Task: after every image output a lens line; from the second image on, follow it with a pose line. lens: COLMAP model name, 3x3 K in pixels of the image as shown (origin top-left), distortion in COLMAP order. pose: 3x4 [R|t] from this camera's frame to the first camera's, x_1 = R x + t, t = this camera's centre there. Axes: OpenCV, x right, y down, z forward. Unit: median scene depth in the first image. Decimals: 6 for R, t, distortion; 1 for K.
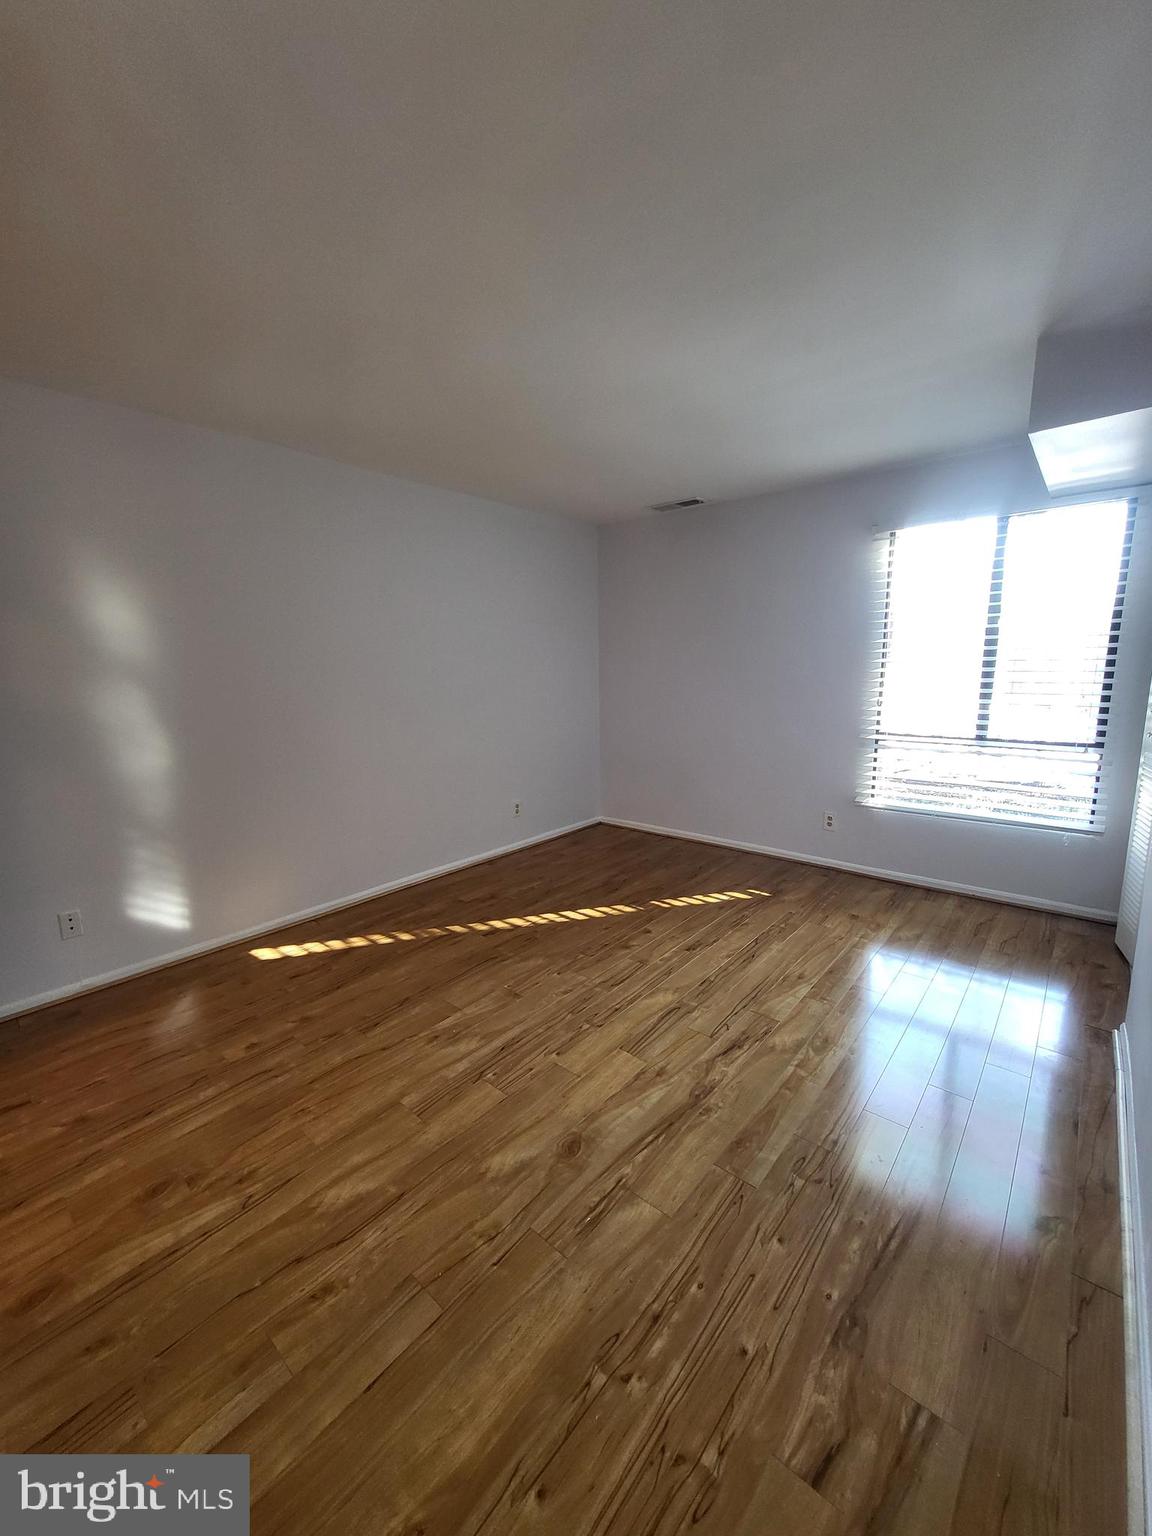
lens RADIAL K [[601.5, 0, 580.2], [0, 601.5, 767.4], [0, 0, 1]] dist [0.001333, -0.002346]
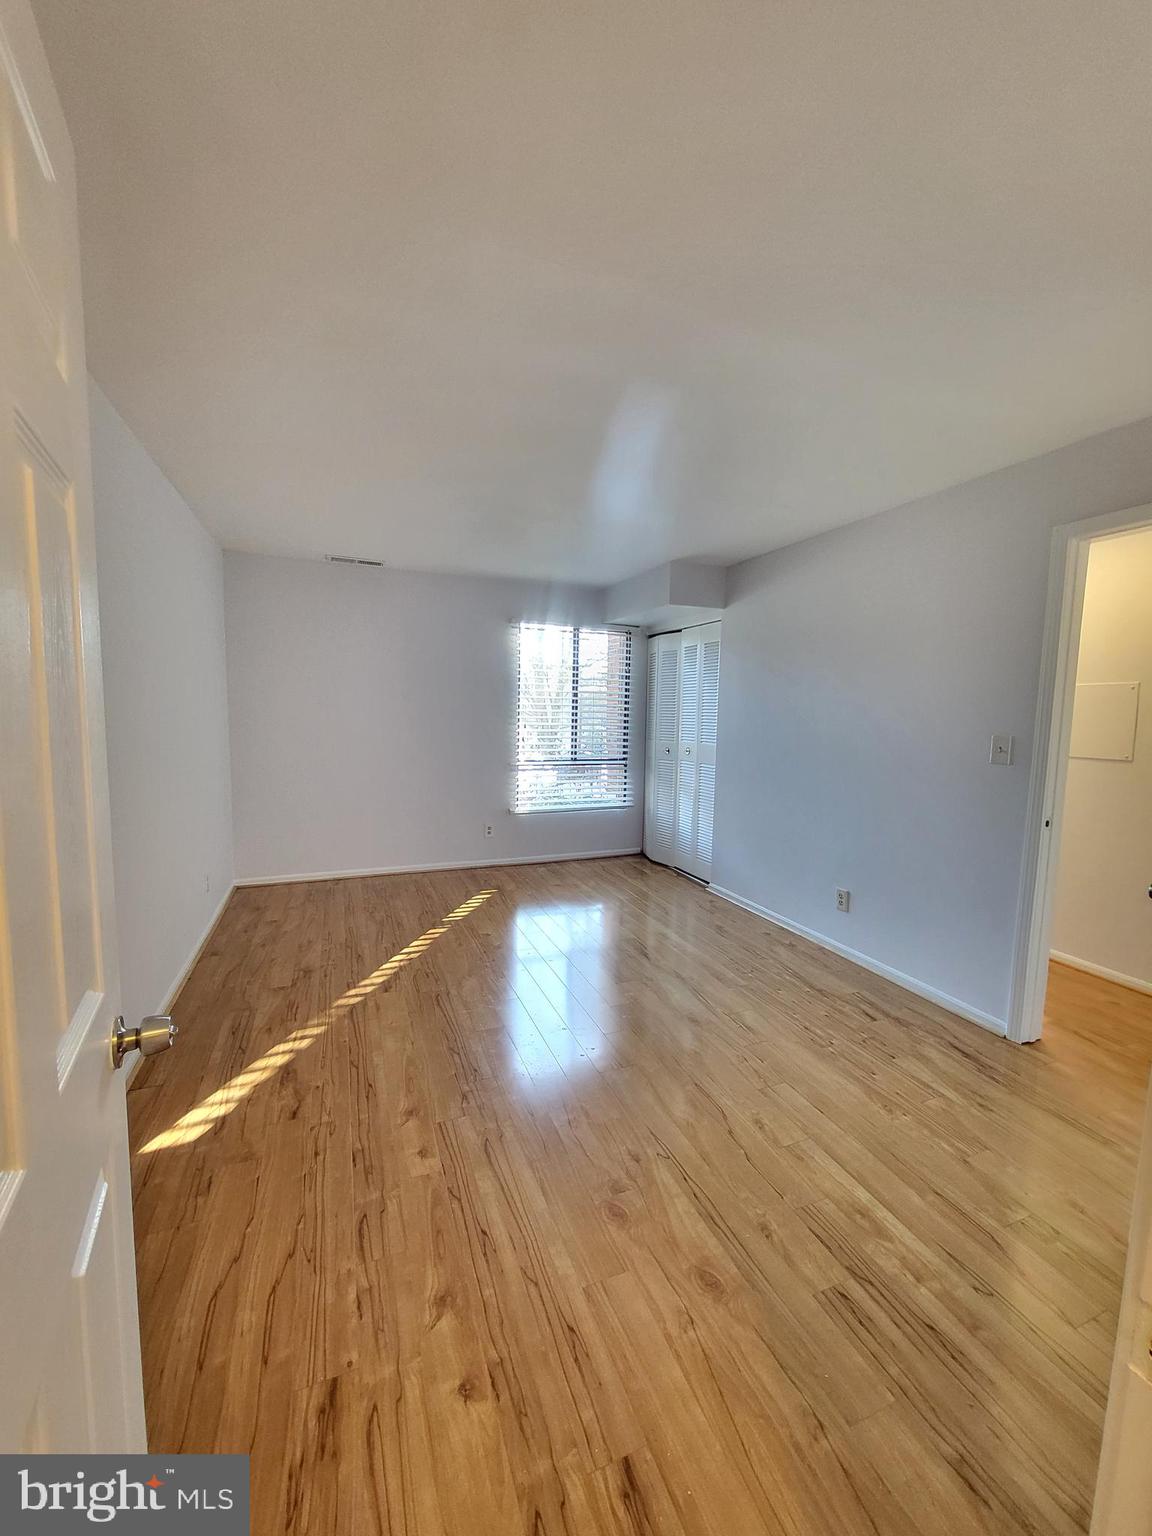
lens RADIAL K [[601.5, 0, 580.2], [0, 601.5, 767.4], [0, 0, 1]] dist [0.001333, -0.002346]
pose [[0.461920, -0.061791, 0.884766, -0.840943], [0.122046, 0.992509, 0.005598, -0.038790], [-0.878484, 0.105396, 0.466001, 0.256539]]
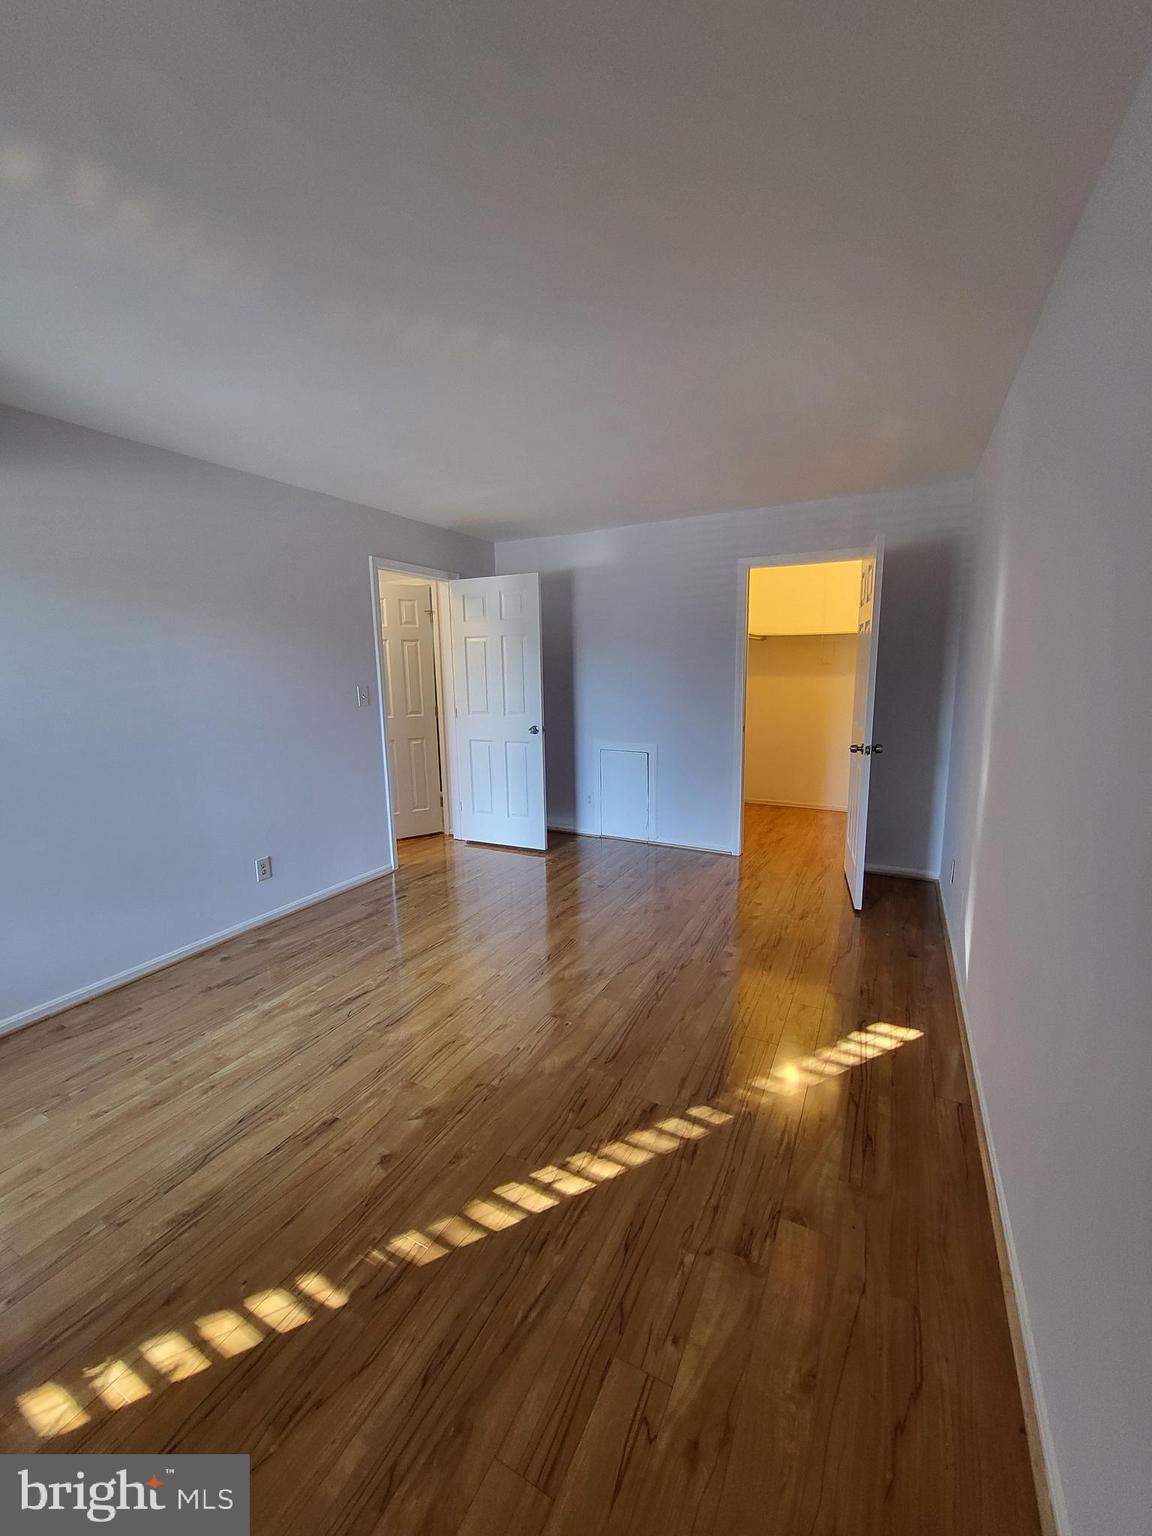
lens RADIAL K [[601.5, 0, 580.2], [0, 601.5, 767.4], [0, 0, 1]] dist [0.001333, -0.002346]
pose [[-0.972669, 0.071915, -0.220781, 0.032455], [-0.004707, 0.944528, 0.328398, -0.267389], [0.232150, 0.320462, -0.918374, 1.464301]]
